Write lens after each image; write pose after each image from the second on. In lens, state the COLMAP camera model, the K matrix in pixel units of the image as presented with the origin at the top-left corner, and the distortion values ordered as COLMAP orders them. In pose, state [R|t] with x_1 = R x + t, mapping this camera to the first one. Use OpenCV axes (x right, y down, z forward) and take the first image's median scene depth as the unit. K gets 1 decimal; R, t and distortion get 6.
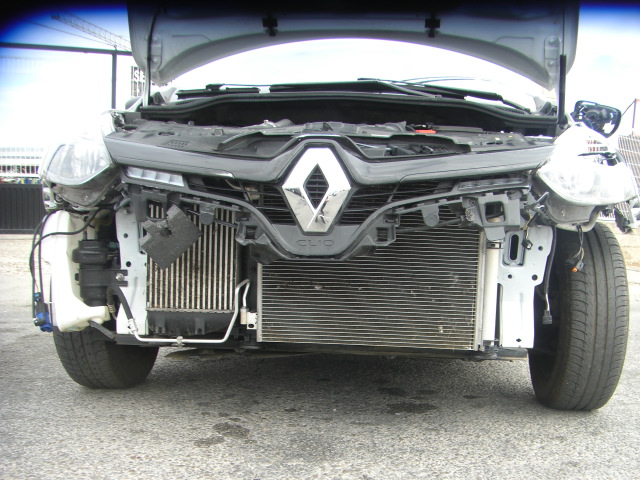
lens RADIAL K [[721.1, 0, 352.8], [0, 721.1, 366.7], [0, 0, 1]] dist [-0.189721, 0.109736]
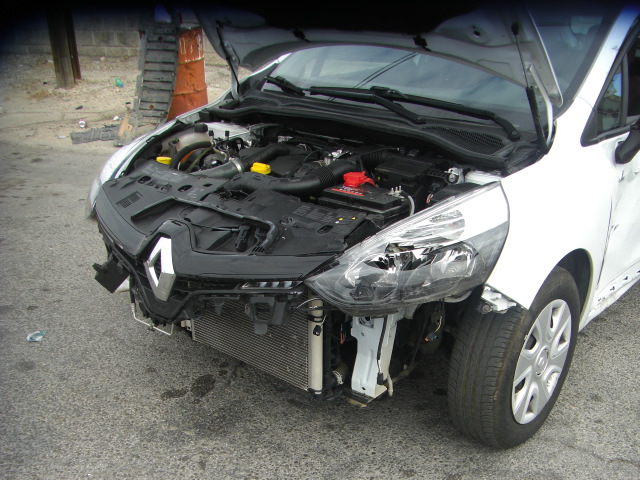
lens RADIAL K [[721.1, 0, 352.8], [0, 721.1, 366.7], [0, 0, 1]] dist [-0.189721, 0.109736]
pose [[0.807800, 0.272691, -0.522588, 0.830718], [-0.102284, 0.937956, 0.331326, -0.461863], [0.580514, -0.214193, 0.785573, 0.081259]]
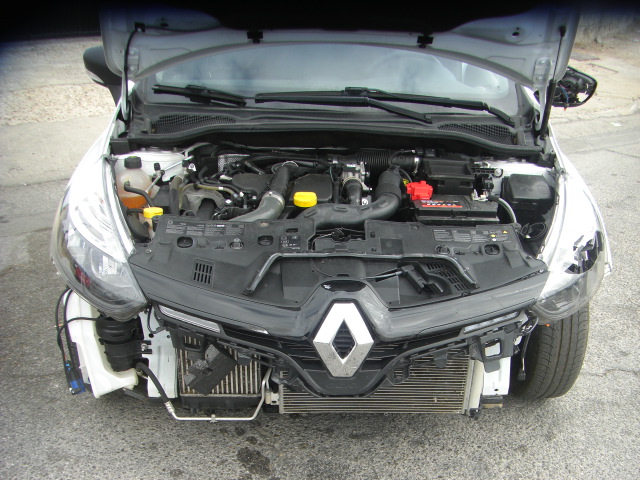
lens RADIAL K [[721.1, 0, 352.8], [0, 721.1, 366.7], [0, 0, 1]] dist [-0.189721, 0.109736]
pose [[0.994044, -0.044026, 0.099686, -0.124628], [0.004676, 0.931147, 0.364614, -0.517145], [-0.108875, -0.361977, 0.925807, -0.066426]]
